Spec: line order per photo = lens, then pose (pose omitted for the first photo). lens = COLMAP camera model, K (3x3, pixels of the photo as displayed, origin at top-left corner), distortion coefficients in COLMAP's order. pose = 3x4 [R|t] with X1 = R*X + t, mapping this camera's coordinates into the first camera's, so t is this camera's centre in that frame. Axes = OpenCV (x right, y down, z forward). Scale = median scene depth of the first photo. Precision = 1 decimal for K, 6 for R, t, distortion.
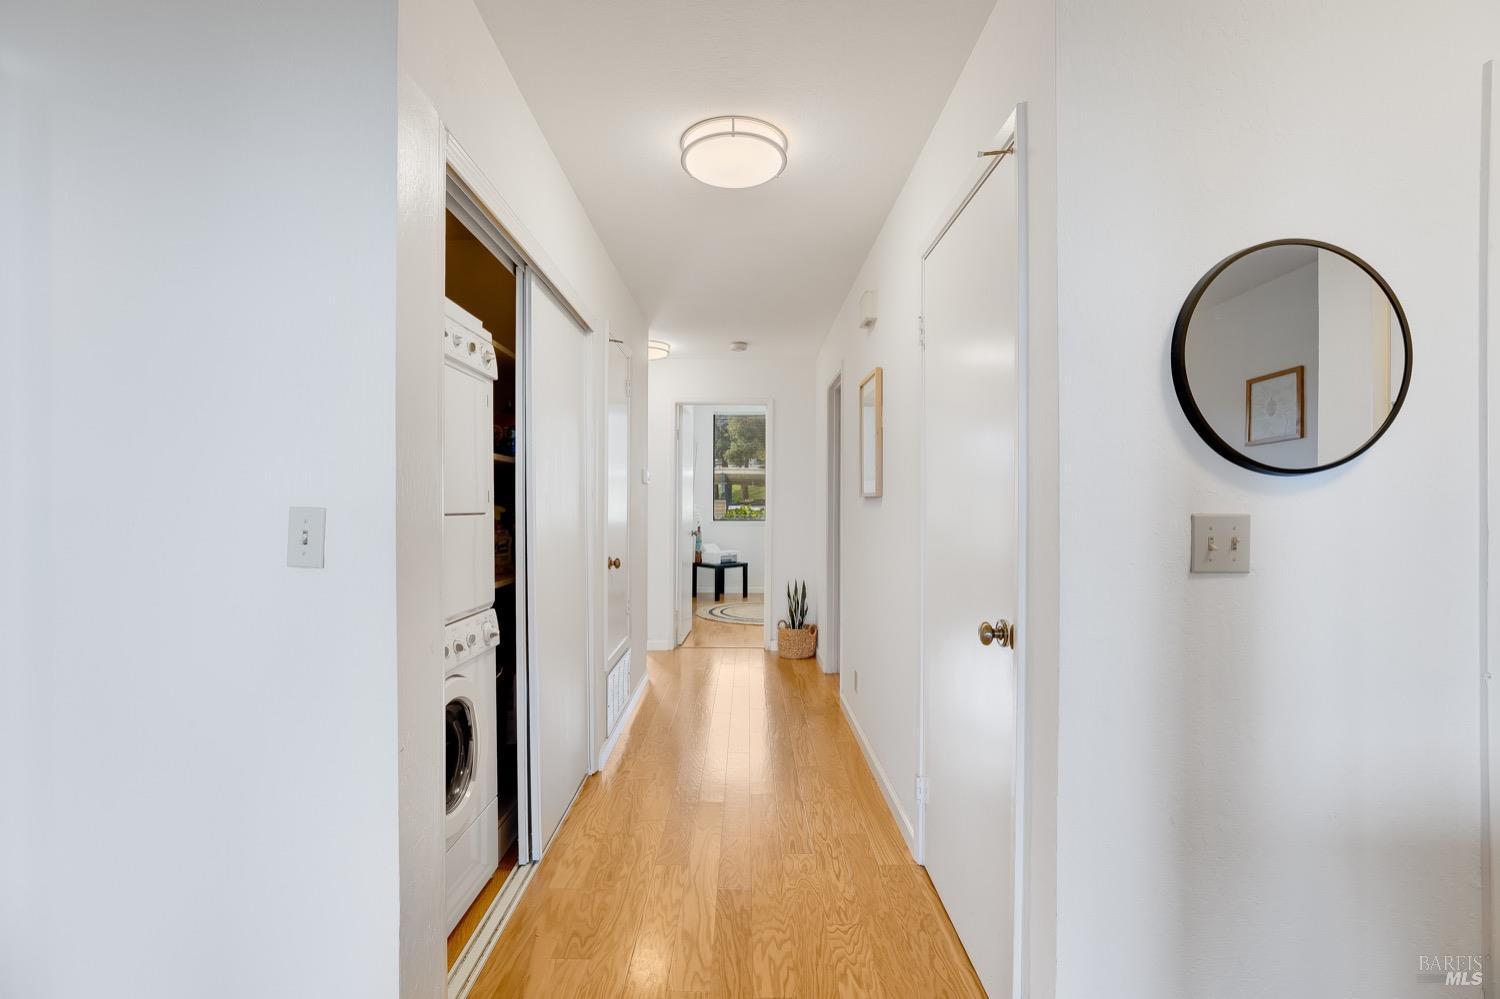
lens RADIAL K [[679.0, 0, 752.8], [0, 679.0, 504.1], [0, 0, 1]] dist [-0.023028, 0.003233]
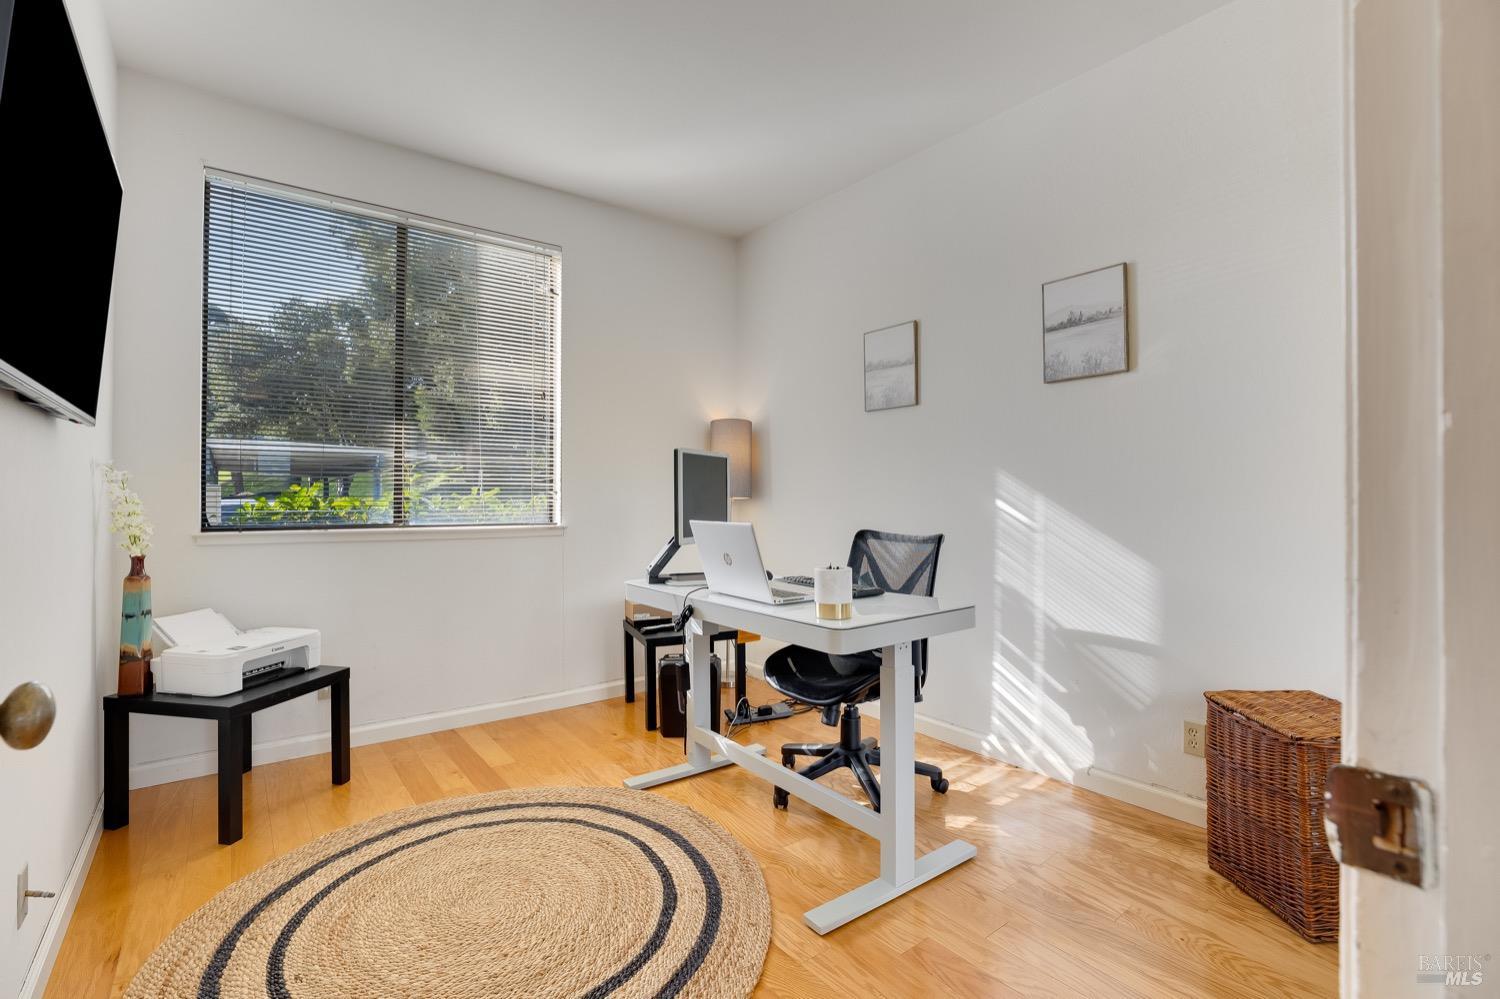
lens RADIAL K [[679.0, 0, 749.3], [0, 679.0, 491.8], [0, 0, 1]] dist [-0.023028, 0.003233]
pose [[0.800667, -0.008458, 0.599050, -0.044758], [0.012217, 0.999923, -0.002210, 0.011776], [-0.598985, 0.009088, 0.800708, 0.663764]]
